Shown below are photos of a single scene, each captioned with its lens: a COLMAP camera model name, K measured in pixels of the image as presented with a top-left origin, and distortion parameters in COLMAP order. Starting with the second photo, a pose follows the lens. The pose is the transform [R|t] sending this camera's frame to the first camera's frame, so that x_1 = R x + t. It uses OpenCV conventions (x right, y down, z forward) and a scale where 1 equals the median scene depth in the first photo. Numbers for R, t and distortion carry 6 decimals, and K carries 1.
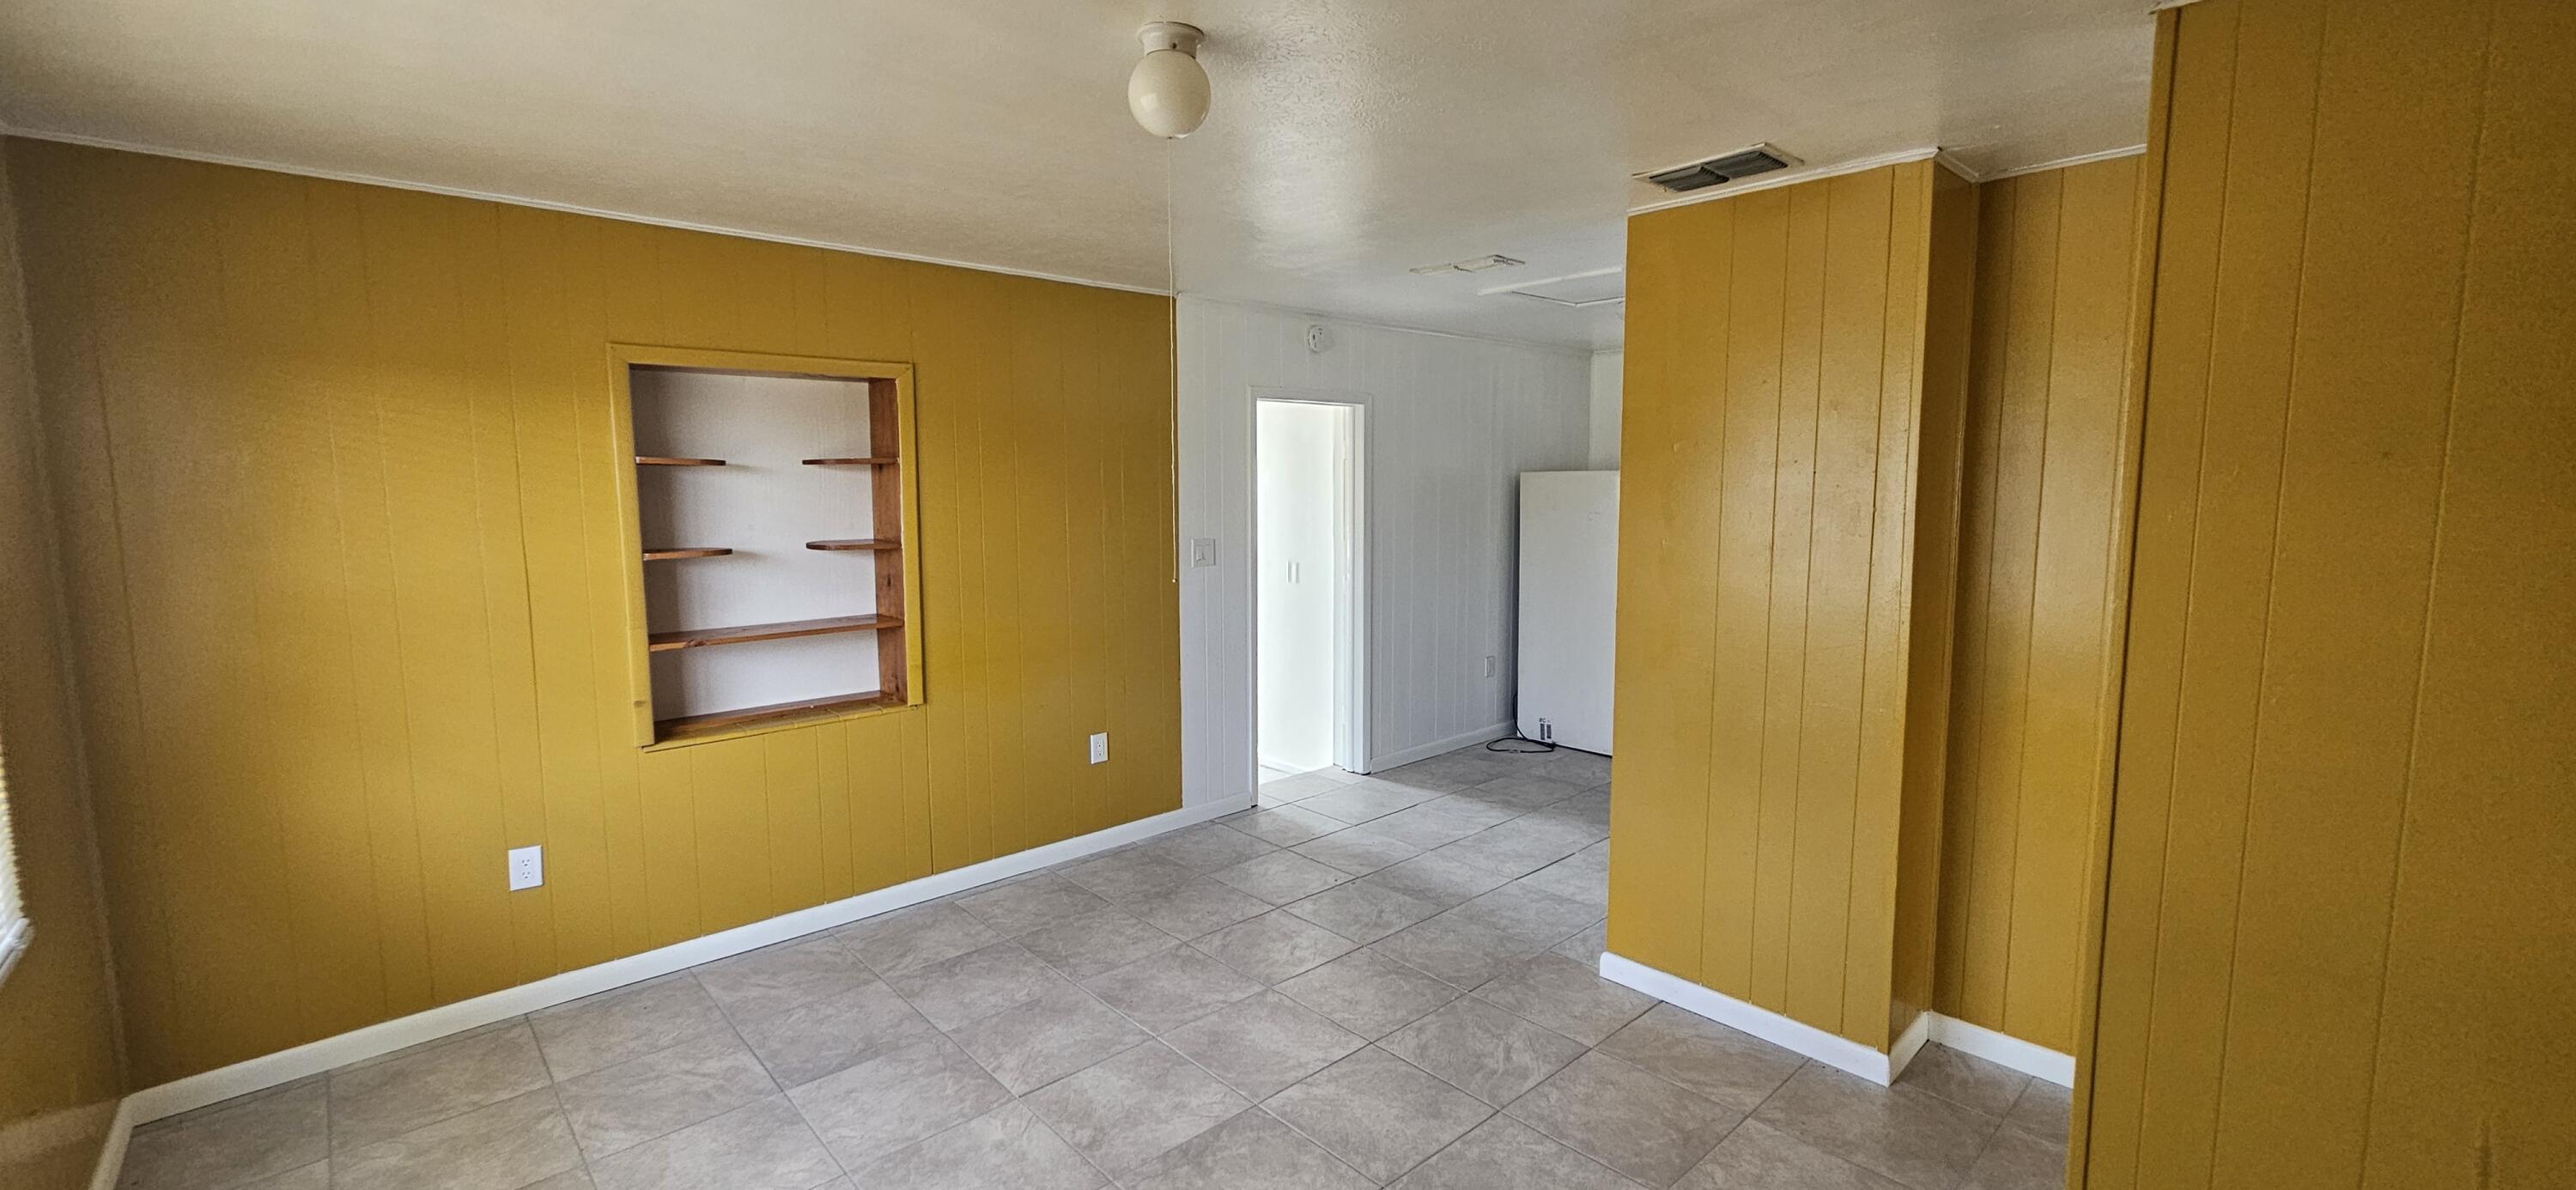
lens RADIAL K [[1061.6, 0, 1277.3], [0, 1061.6, 588.2], [0, 0, 1]] dist [-0.001539, 0.002666]
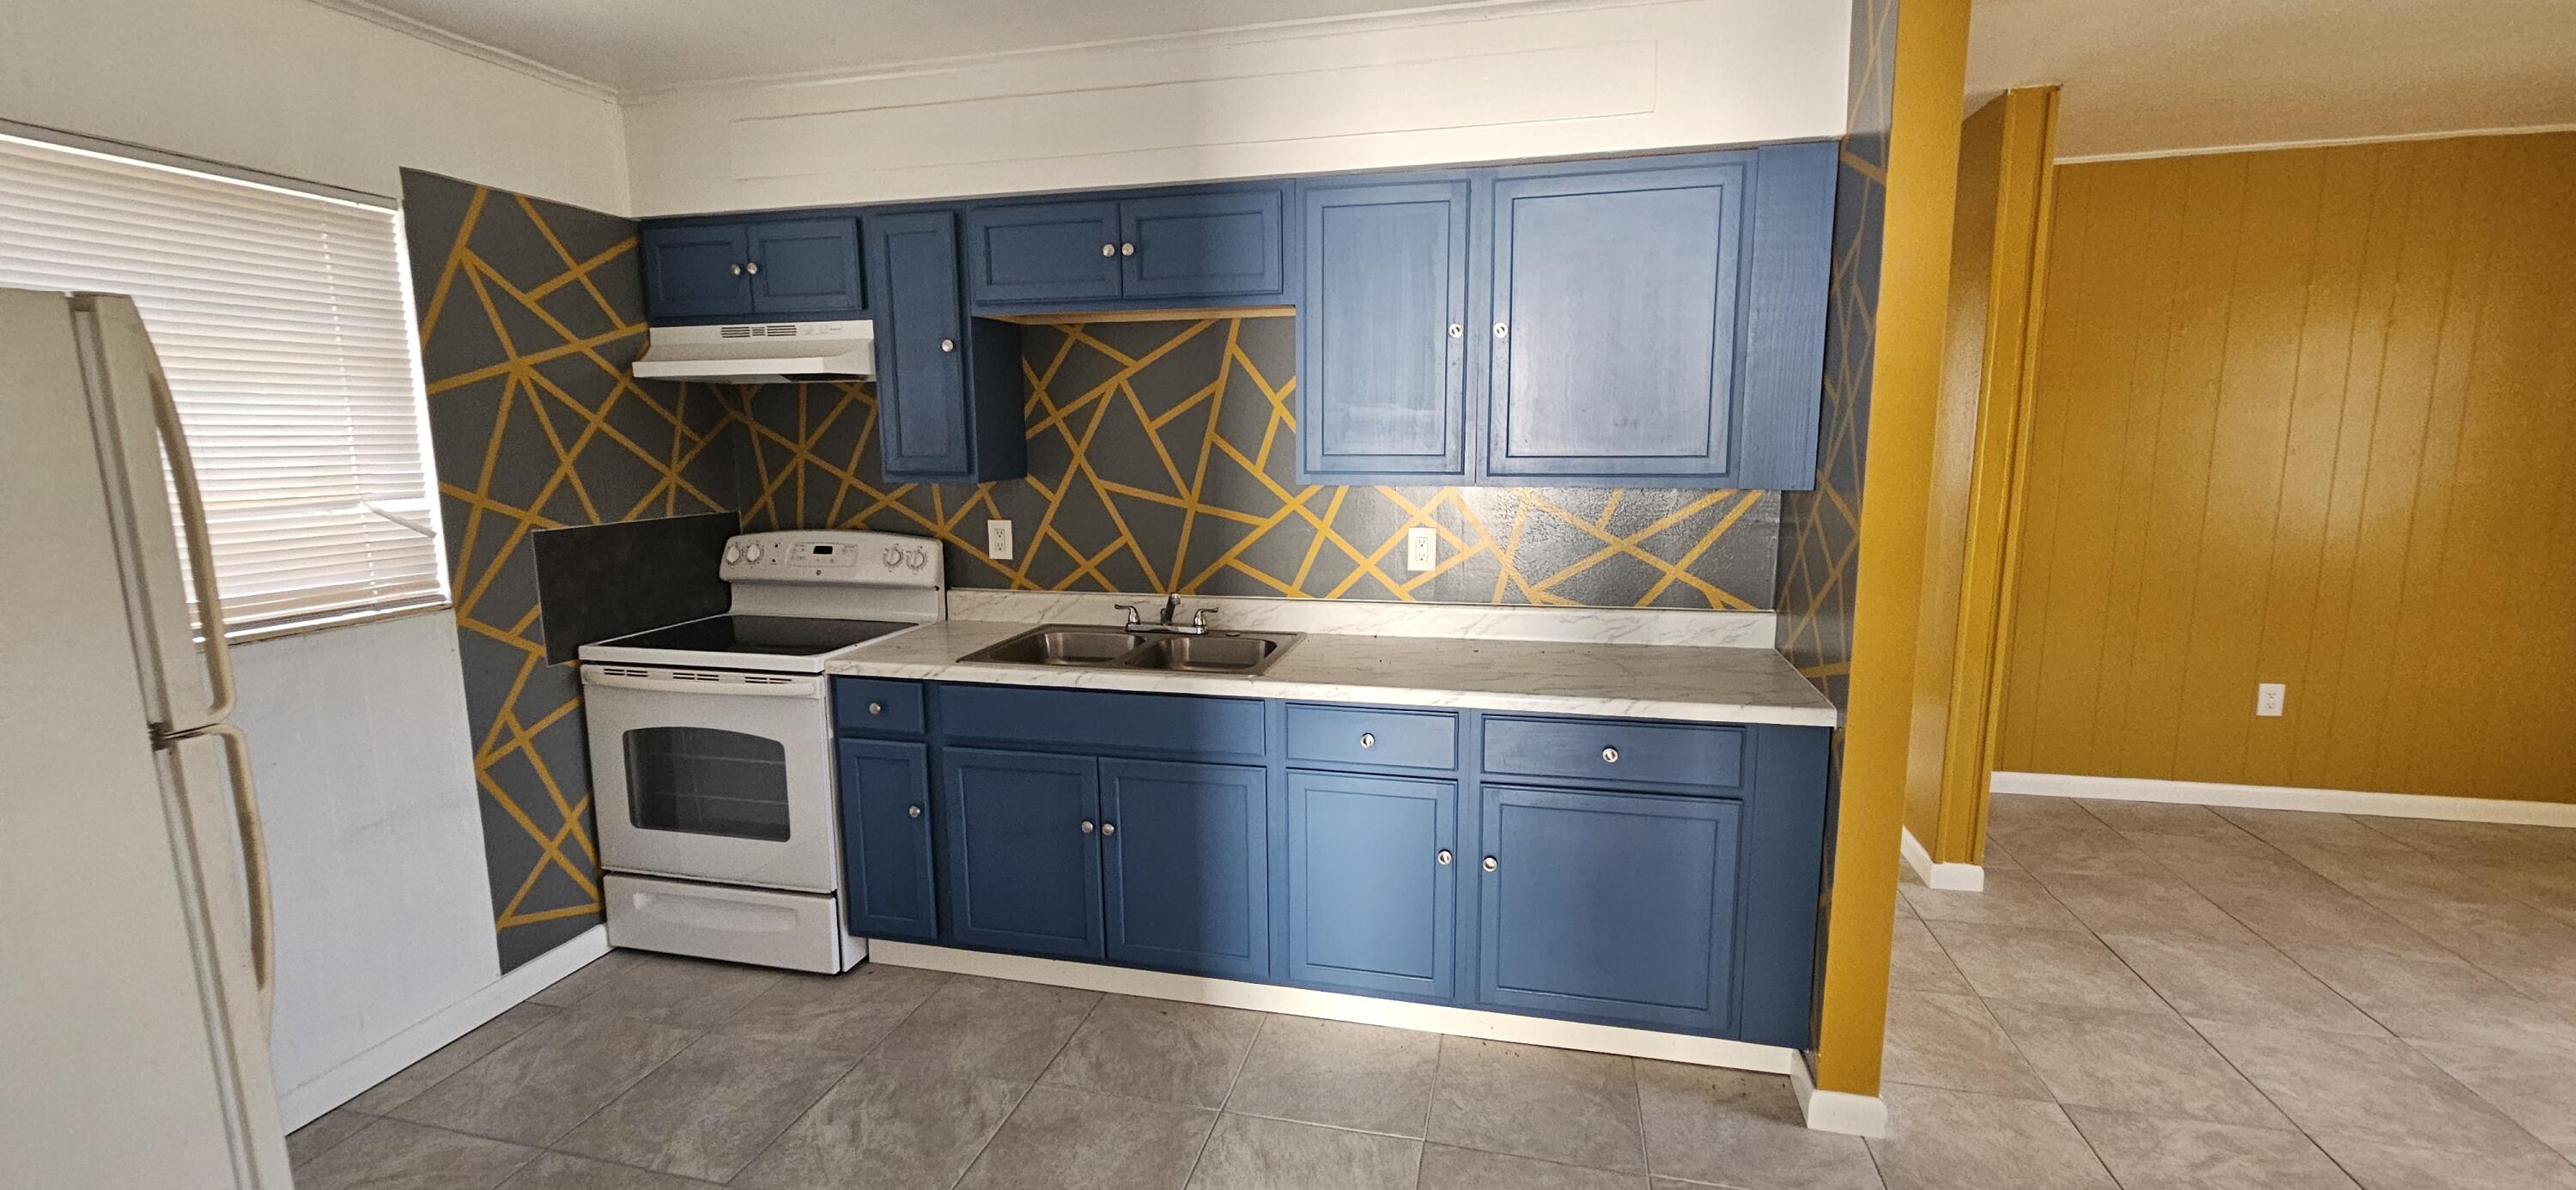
lens RADIAL K [[1049.2, 0, 1283.2], [0, 1049.2, 590.7], [0, 0, 1]] dist [-0.000565, 0.000703]
pose [[-0.551398, -0.118034, 0.825850, 0.020886], [0.102122, 0.972945, 0.207241, -0.128269], [-0.827969, 0.198609, -0.524426, 1.626851]]
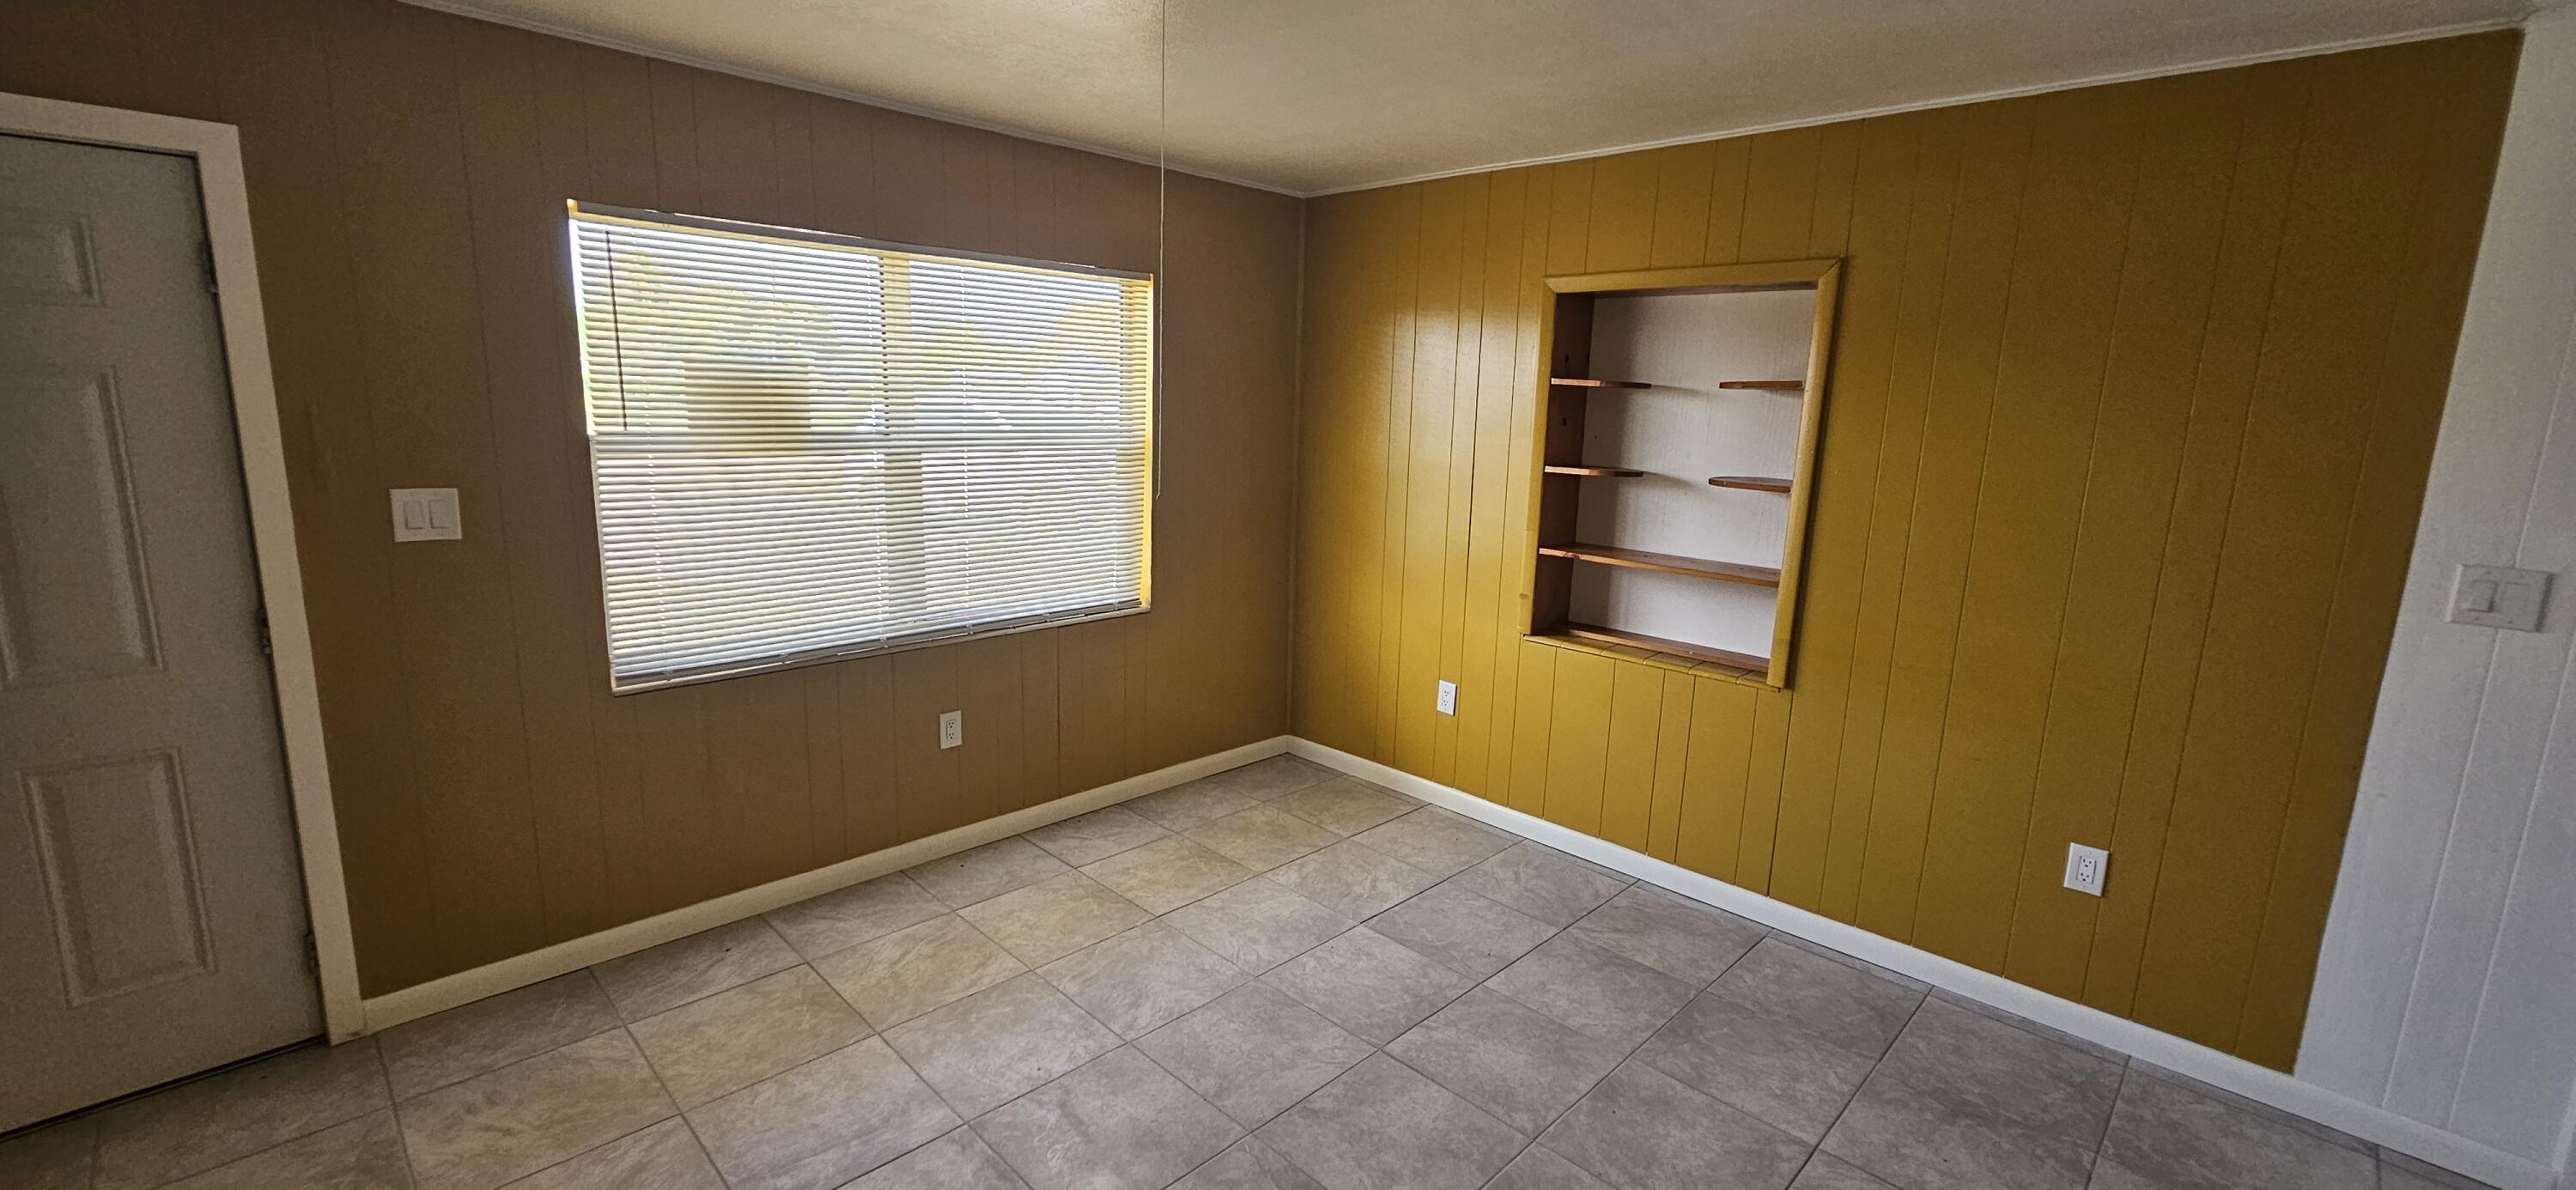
lens RADIAL K [[1049.2, 0, 1283.2], [0, 1049.2, 590.7], [0, 0, 1]] dist [-0.000565, 0.000703]
pose [[0.044371, 0.186243, -0.981501, 0.498975], [-0.137084, 0.974311, 0.178681, -0.064031], [0.989565, 0.126620, 0.068762, 0.665876]]
